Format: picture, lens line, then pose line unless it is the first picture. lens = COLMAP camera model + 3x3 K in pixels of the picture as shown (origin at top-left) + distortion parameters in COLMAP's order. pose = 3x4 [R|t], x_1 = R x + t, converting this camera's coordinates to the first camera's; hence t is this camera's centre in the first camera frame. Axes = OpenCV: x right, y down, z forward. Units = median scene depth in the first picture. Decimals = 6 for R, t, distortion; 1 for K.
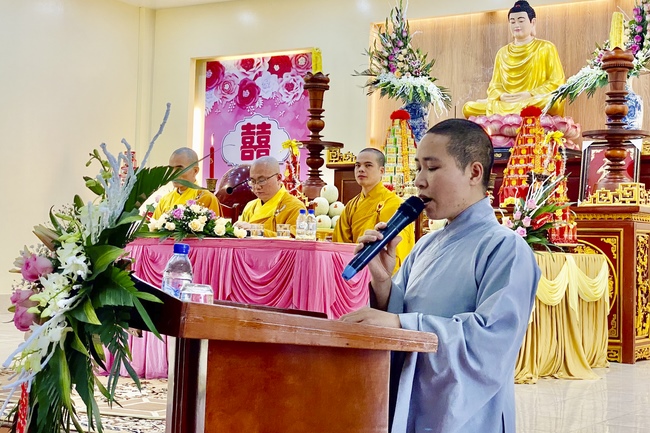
lens RADIAL K [[1028.7, 0, 352.6], [0, 1028.7, 206.8], [0, 0, 1]] dist [0.140463, 0.000000]
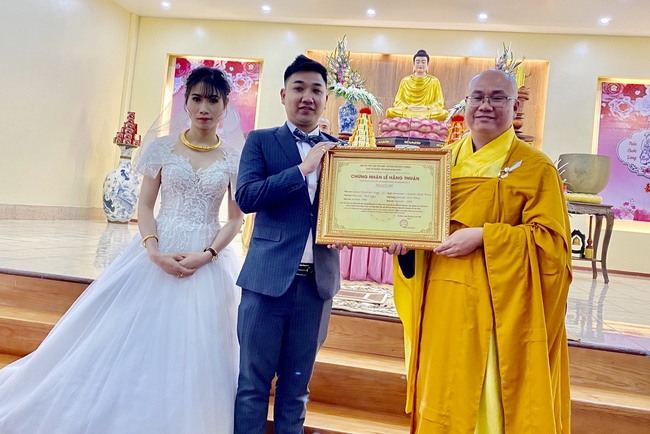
lens RADIAL K [[584.7, 0, 331.0], [0, 584.7, 197.5], [0, 0, 1]] dist [0.036545, -0.047784]
pose [[0.929123, 0.069356, 0.363208, -0.293745], [-0.086223, 0.995812, 0.030413, 0.018232], [-0.359578, -0.059574, 0.931211, 0.165779]]
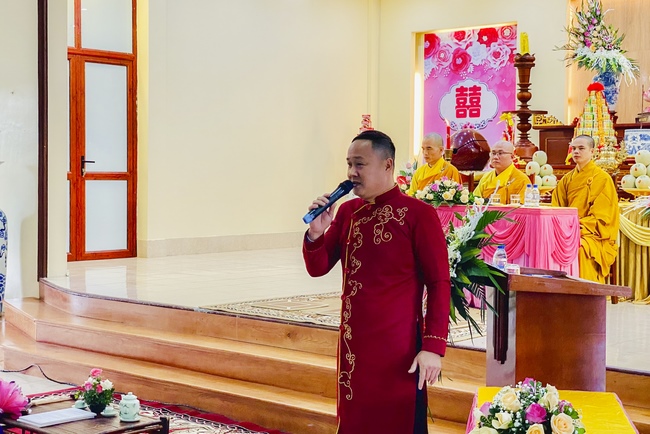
lens RADIAL K [[1028.7, 0, 386.6], [0, 1028.7, 197.0], [0, 0, 1]] dist [0.140463, 0.000000]
pose [[0.988916, -0.018366, -0.147339, -0.018314], [0.028176, 0.997502, 0.064777, -0.042502], [0.145781, -0.068210, 0.986963, -0.228907]]
